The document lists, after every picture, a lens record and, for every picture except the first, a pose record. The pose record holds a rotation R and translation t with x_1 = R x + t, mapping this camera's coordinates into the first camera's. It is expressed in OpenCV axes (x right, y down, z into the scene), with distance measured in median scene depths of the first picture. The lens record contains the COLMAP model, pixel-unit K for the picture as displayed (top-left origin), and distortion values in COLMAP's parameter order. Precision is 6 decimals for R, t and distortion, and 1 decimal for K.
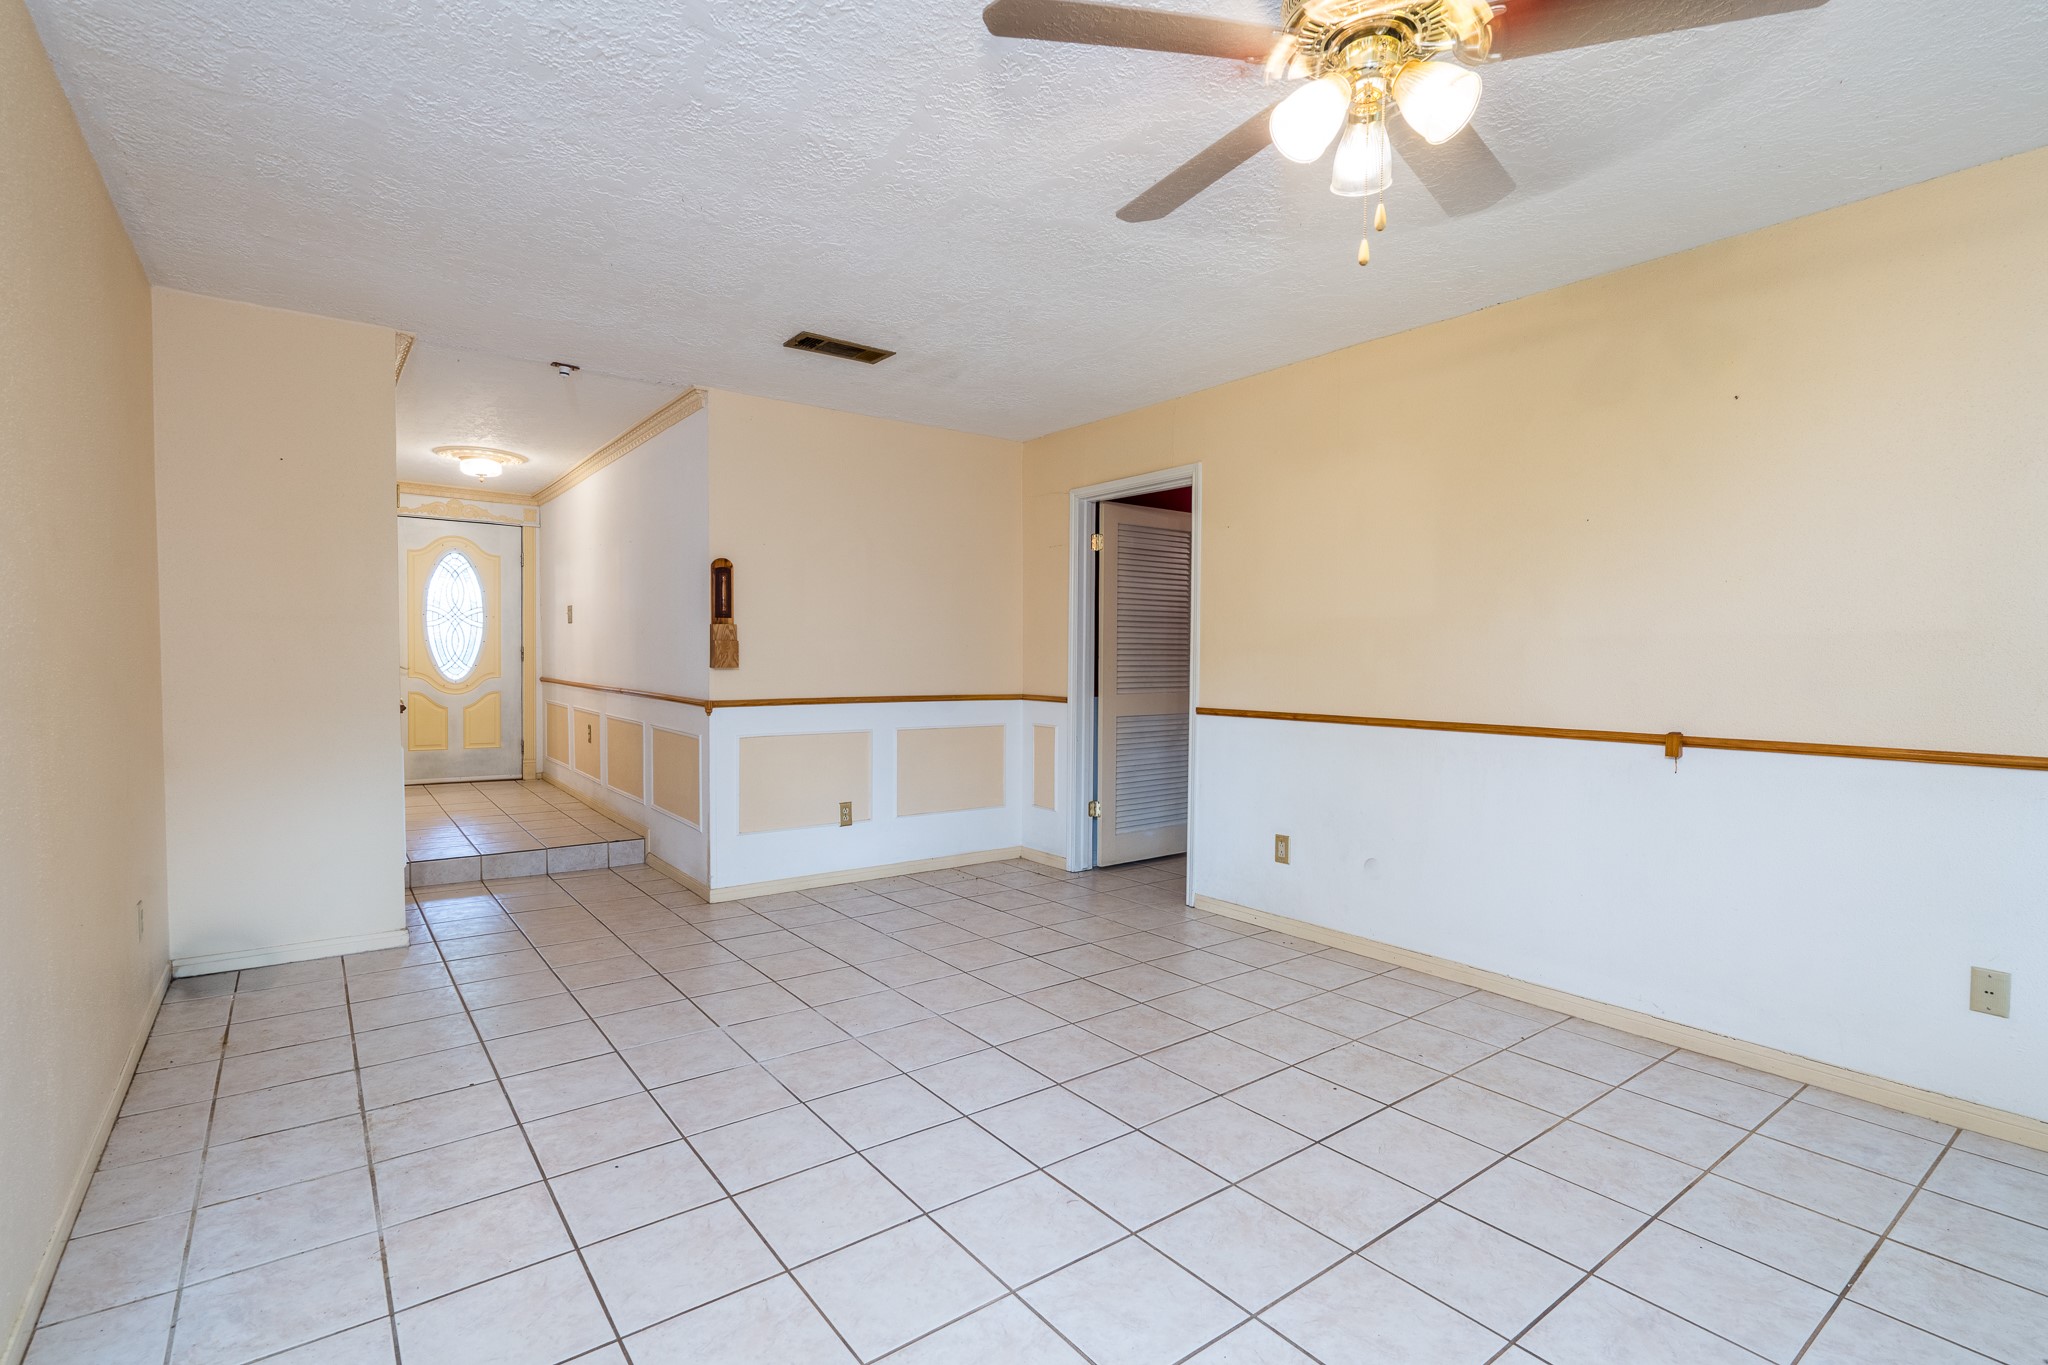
lens RADIAL K [[977.8, 0, 1039.2], [0, 977.8, 688.6], [0, 0, 1]] dist [-0.000992, 0.002146]
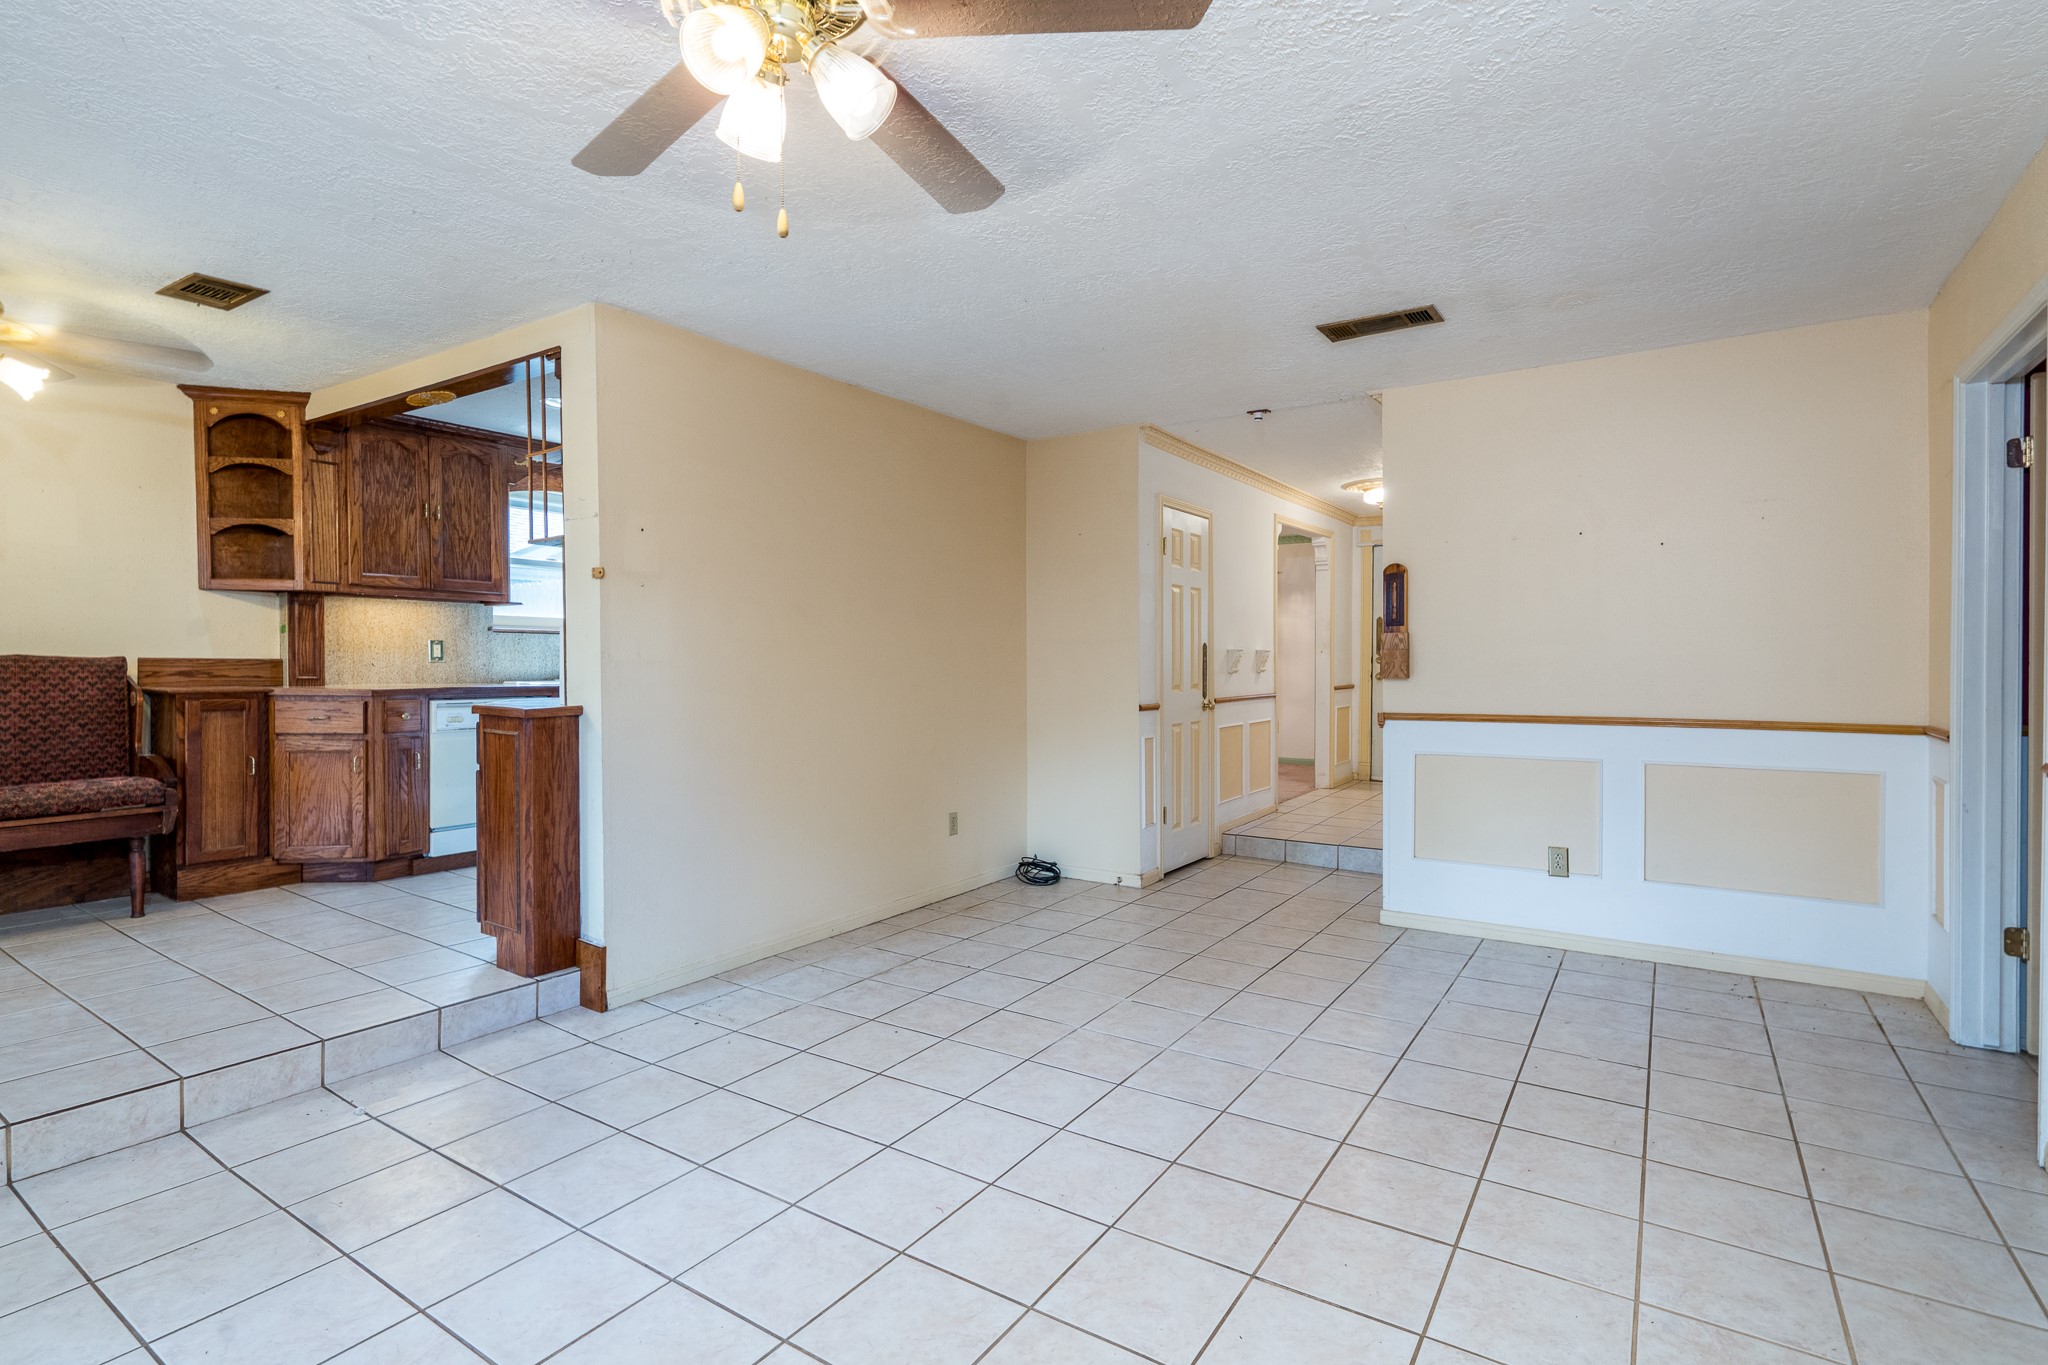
lens RADIAL K [[977.8, 0, 996.6], [0, 977.8, 684.9], [0, 0, 1]] dist [-0.000992, 0.002146]
pose [[0.311503, 0.011778, -0.950172, 0.461363], [-0.025943, 0.999656, 0.003886, -0.009294], [0.949891, 0.023440, 0.311701, 0.336389]]
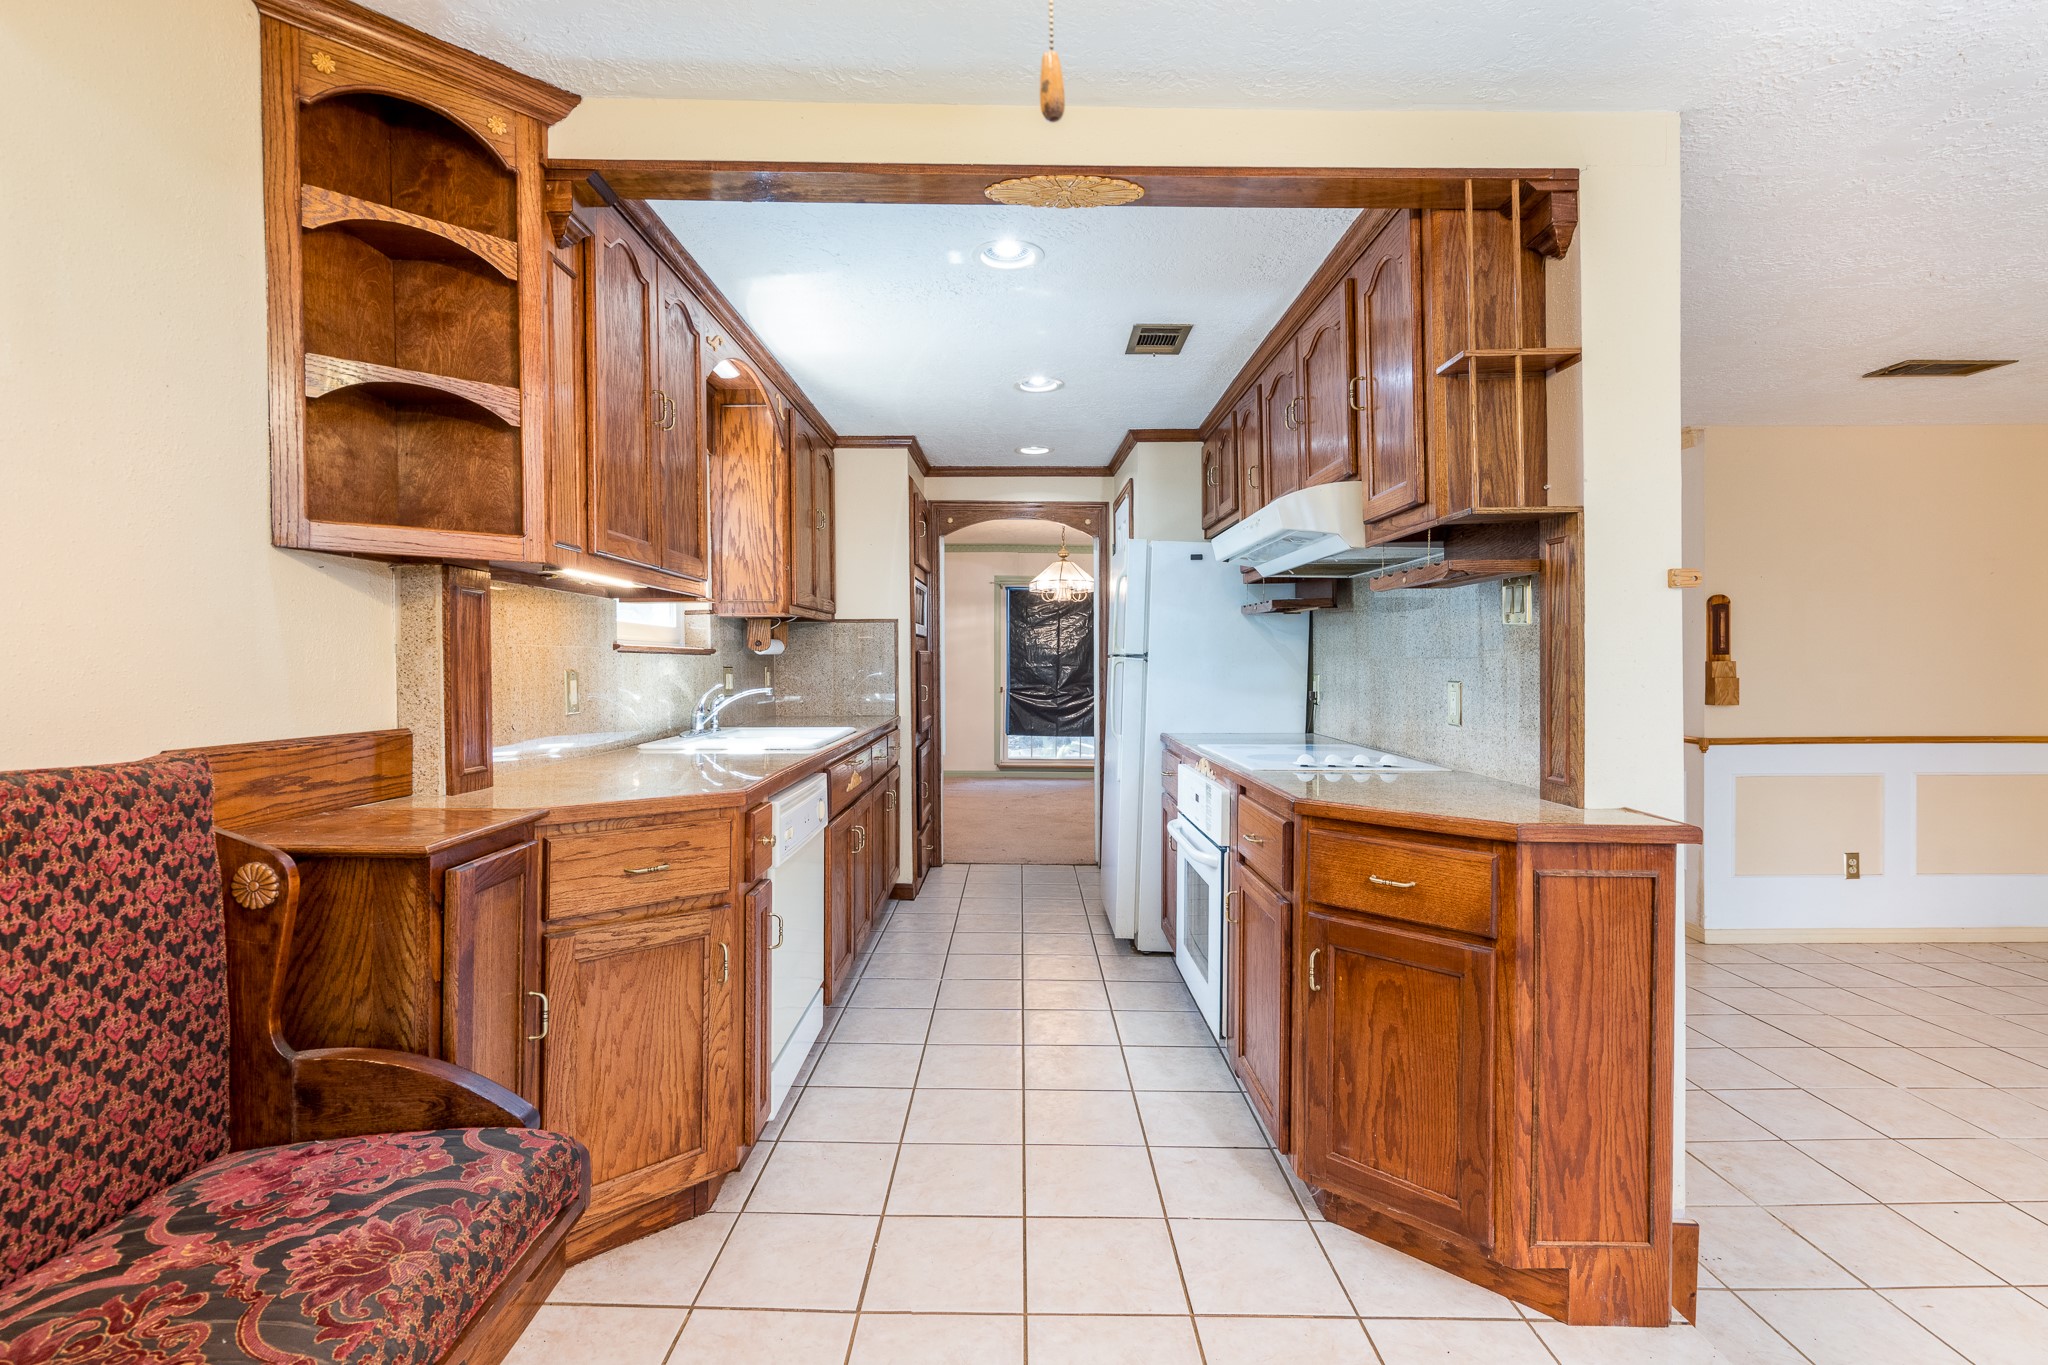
lens RADIAL K [[977.8, 0, 1004.9], [0, 977.8, 664.8], [0, 0, 1]] dist [-0.000992, 0.002146]
pose [[0.791447, -0.003452, -0.611228, -0.291581], [-0.011707, 0.999715, -0.020806, -0.033341], [0.611126, 0.023622, 0.791181, -0.229317]]
